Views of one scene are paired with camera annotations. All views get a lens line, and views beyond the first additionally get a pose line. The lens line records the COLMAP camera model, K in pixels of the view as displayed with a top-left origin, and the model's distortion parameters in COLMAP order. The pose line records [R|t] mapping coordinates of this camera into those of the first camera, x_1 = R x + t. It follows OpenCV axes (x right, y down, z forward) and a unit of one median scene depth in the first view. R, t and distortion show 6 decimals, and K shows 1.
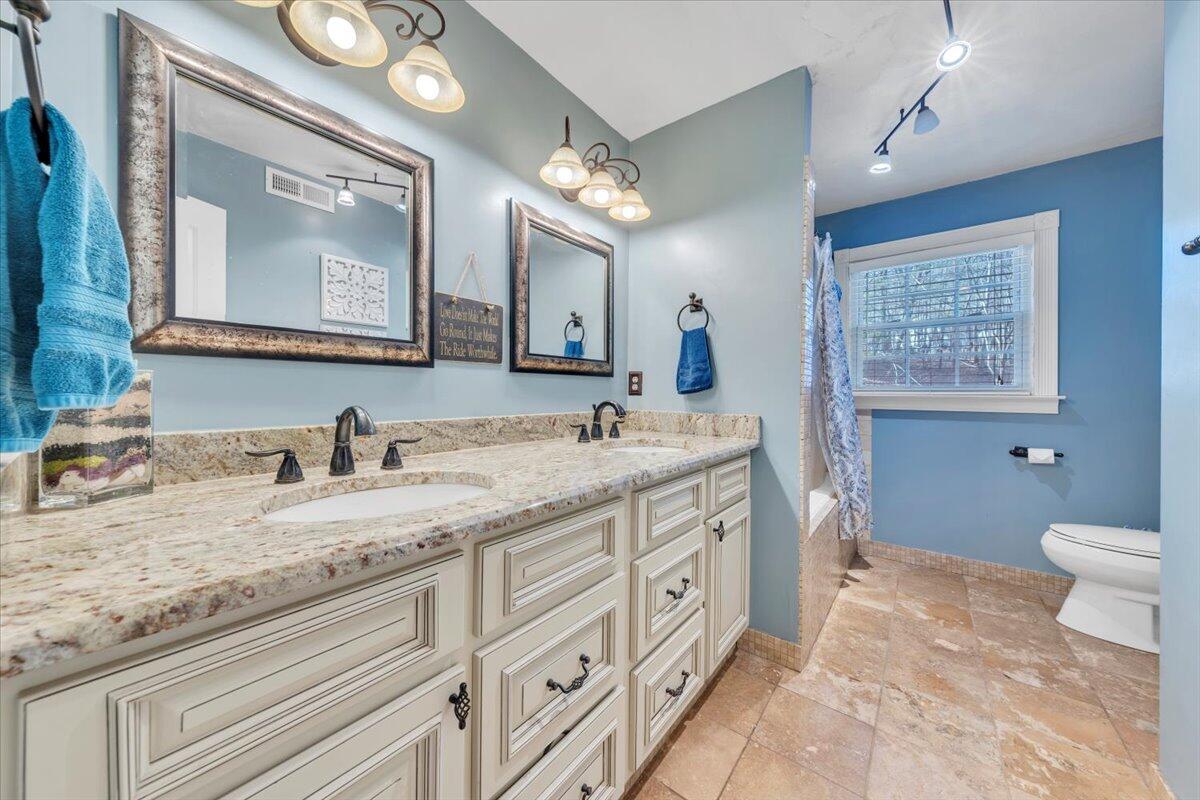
lens RADIAL K [[414.0, 0, 599.1], [0, 414.0, 394.2], [0, 0, 1]] dist [0.007034, -0.000128]
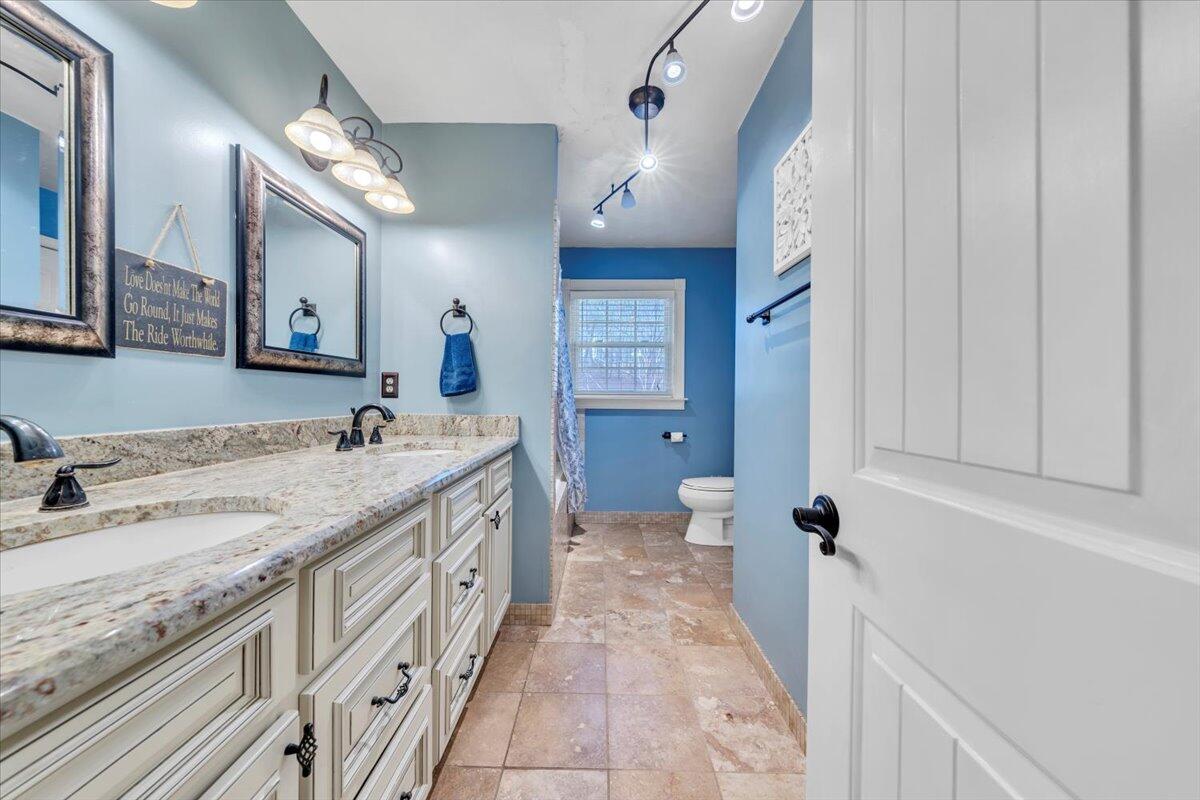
lens RADIAL K [[414.0, 0, 585.0], [0, 414.0, 401.5], [0, 0, 1]] dist [0.007034, -0.000128]
pose [[0.800089, -0.005574, 0.599856, -0.167765], [-0.001828, 0.999930, 0.011730, -0.000815], [-0.599879, -0.010482, 0.800022, -0.023794]]
